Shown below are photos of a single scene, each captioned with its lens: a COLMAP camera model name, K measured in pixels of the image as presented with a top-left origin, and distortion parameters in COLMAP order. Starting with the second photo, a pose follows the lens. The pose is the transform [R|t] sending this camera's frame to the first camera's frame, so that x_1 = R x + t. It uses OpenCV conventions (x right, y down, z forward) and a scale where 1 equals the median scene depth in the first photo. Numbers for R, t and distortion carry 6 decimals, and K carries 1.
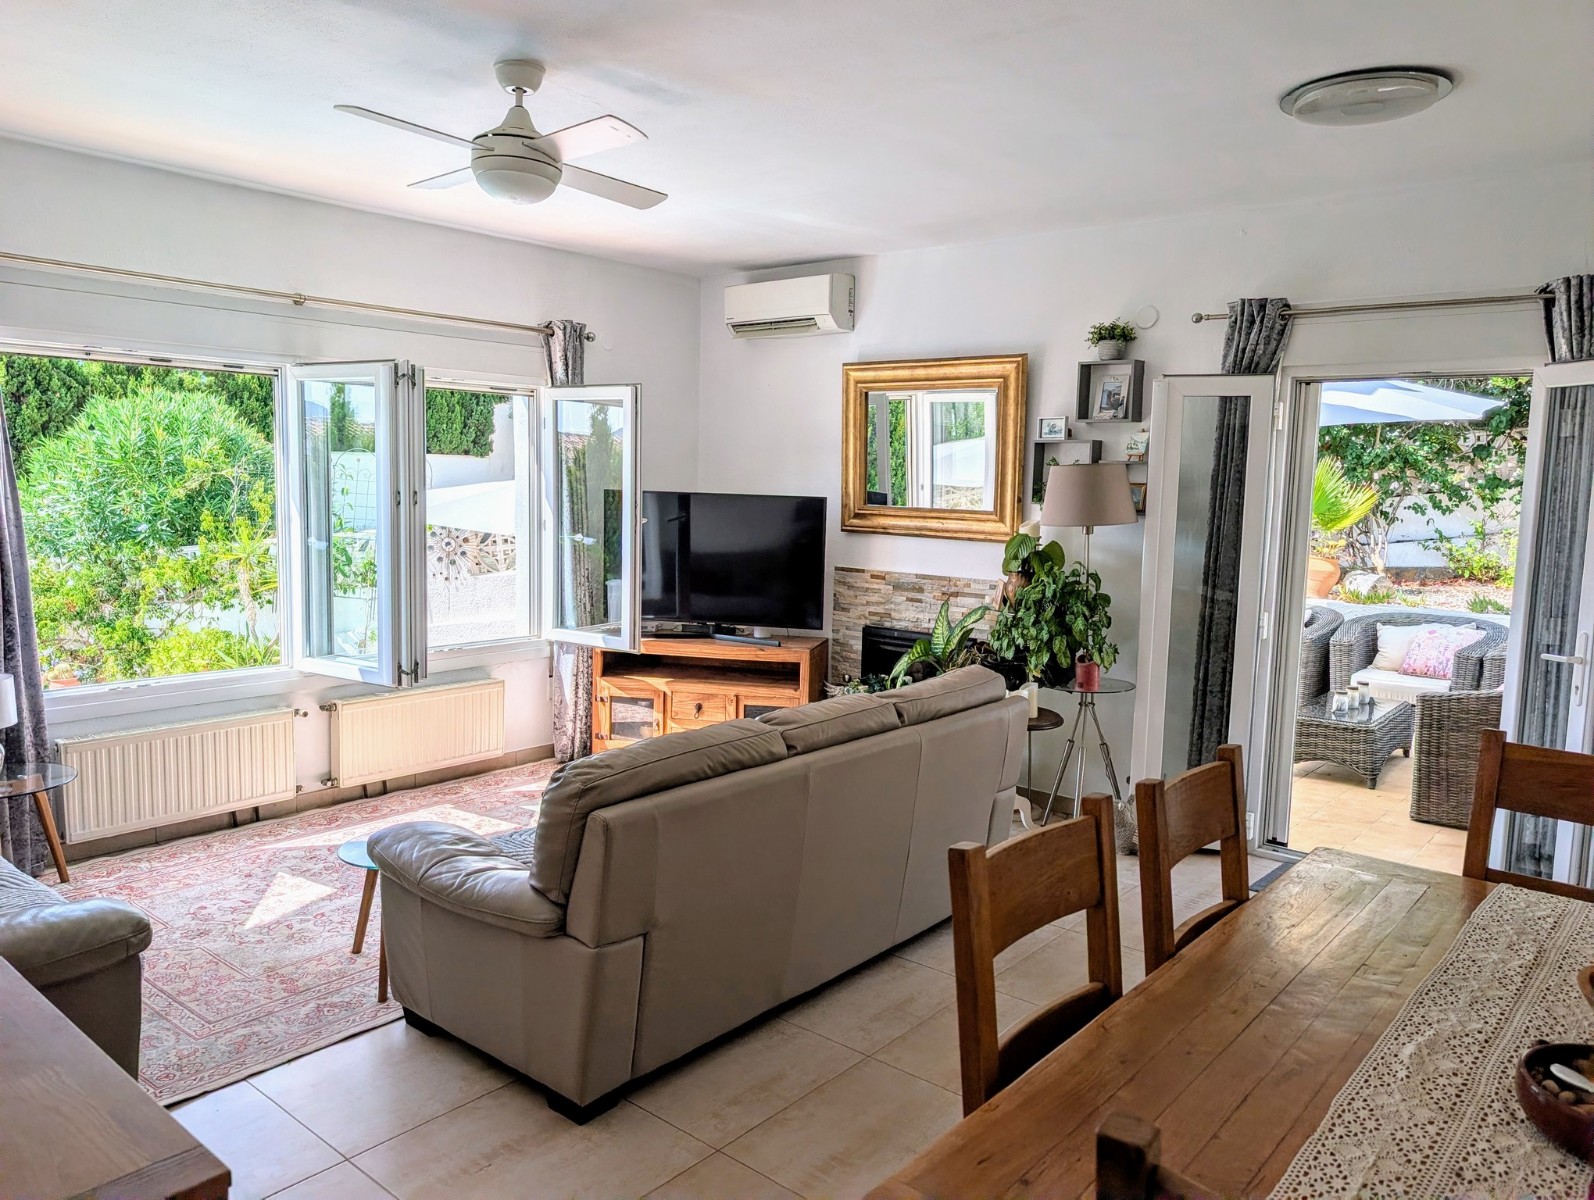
lens RADIAL K [[1148.3, 0, 797.8], [0, 1148.3, 593.6], [0, 0, 1]] dist [0.021588, -0.017210]
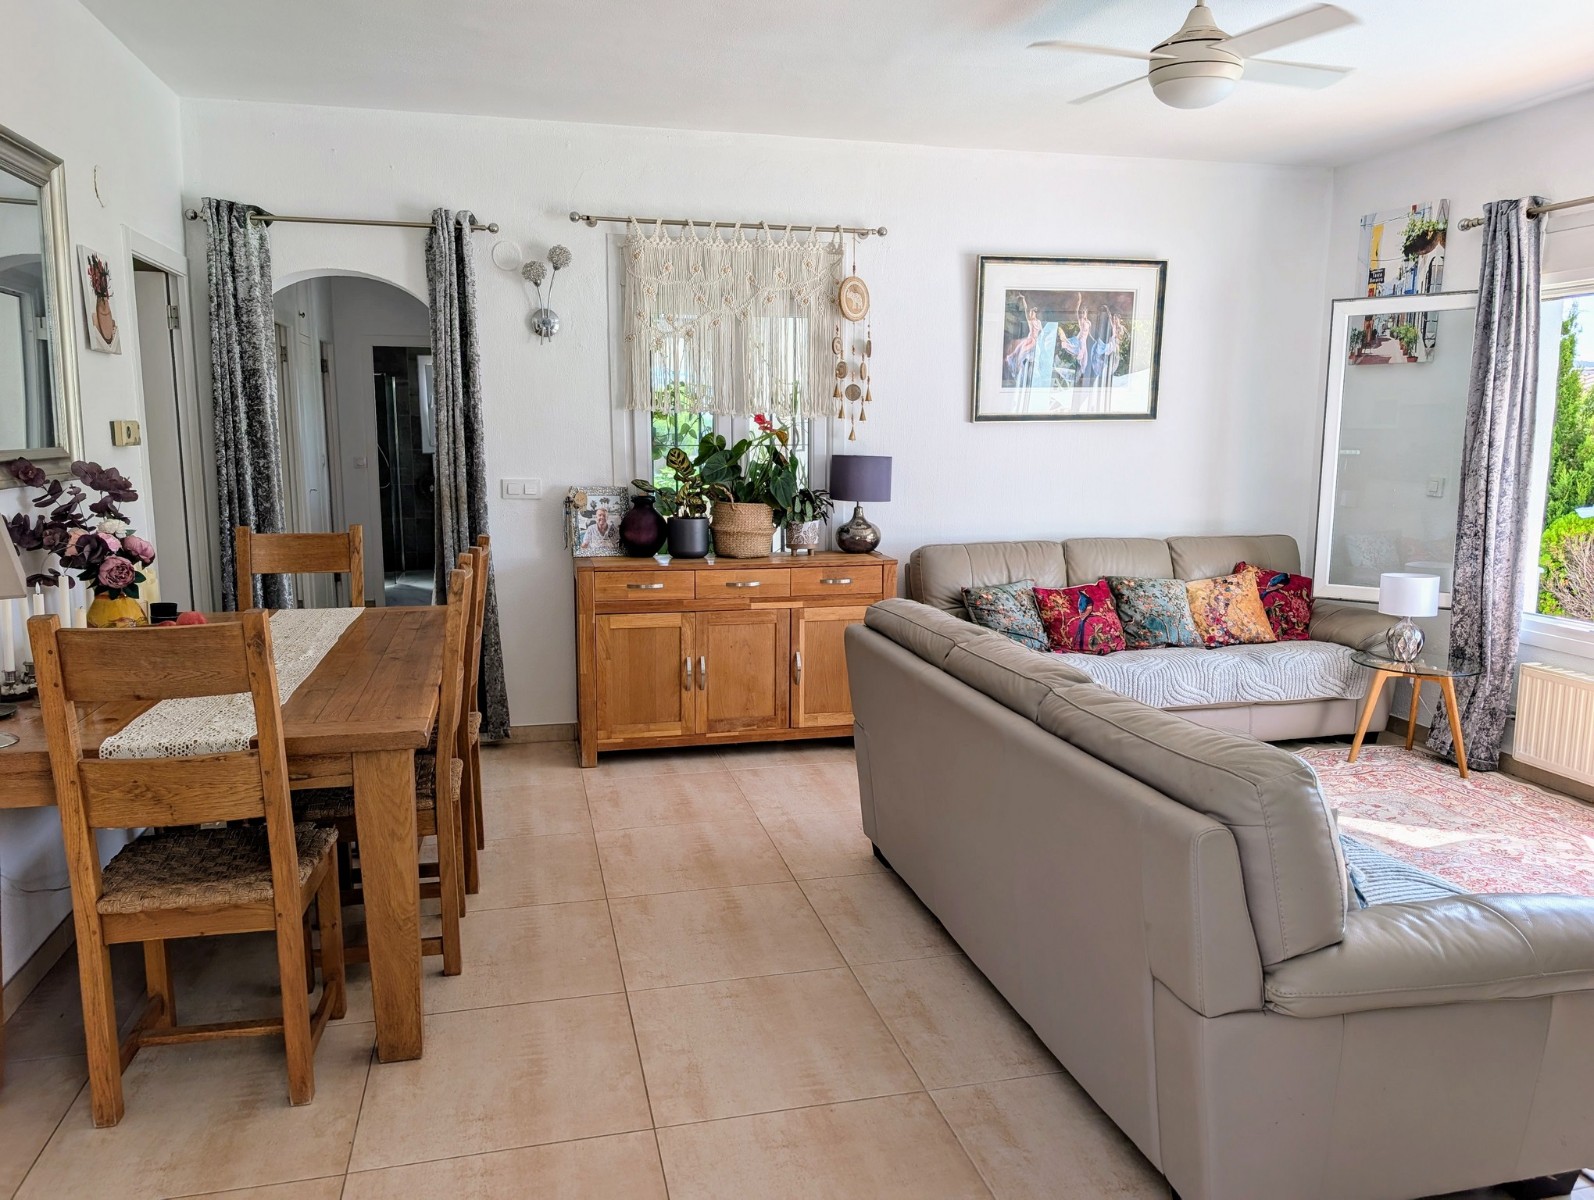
lens RADIAL K [[1148.3, 0, 789.5], [0, 1148.3, 607.5], [0, 0, 1]] dist [0.021588, -0.017210]
pose [[-0.598742, 0.097628, -0.794970, 0.636826], [-0.103669, 0.974748, 0.197785, -0.065064], [0.794205, 0.200836, -0.573502, 1.105569]]
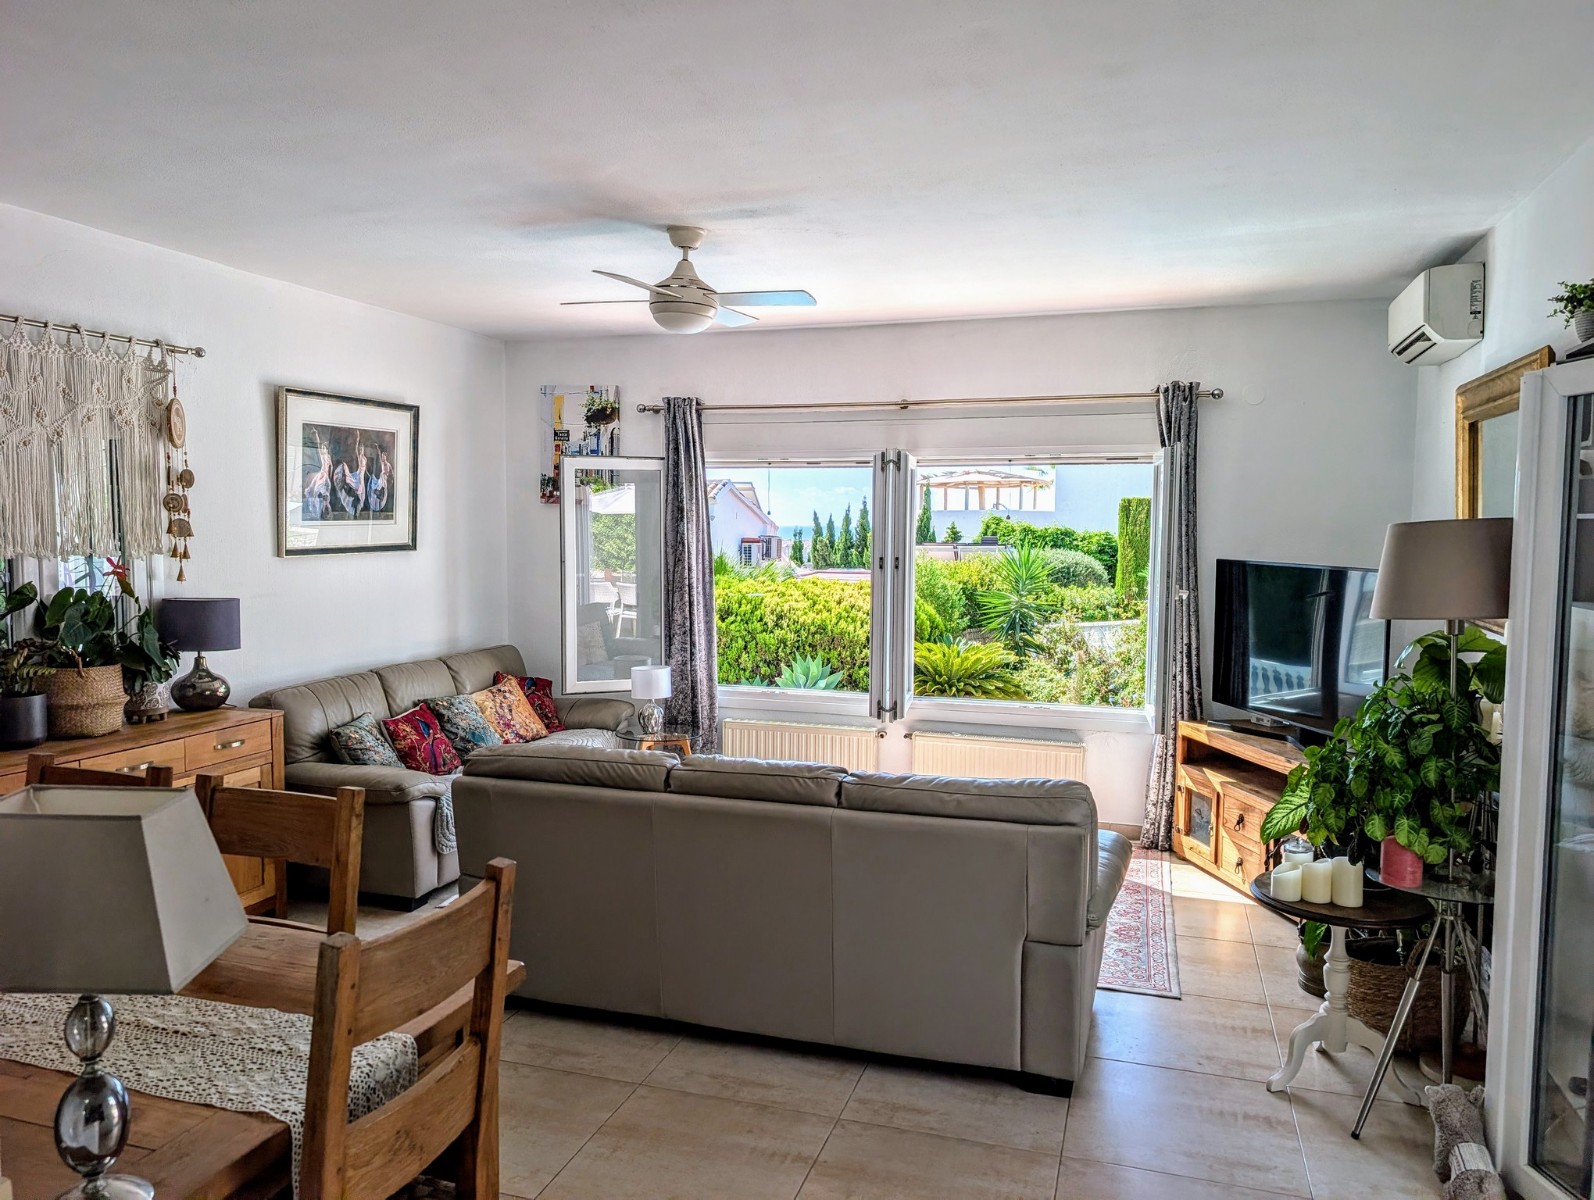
lens RADIAL K [[1148.3, 0, 801.4], [0, 1148.3, 594.9], [0, 0, 1]] dist [0.021588, -0.017210]
pose [[0.381732, 0.034618, -0.923625, 0.816397], [-0.095914, 0.995387, -0.002334, -0.043816], [0.919283, 0.089479, 0.383291, 0.523457]]
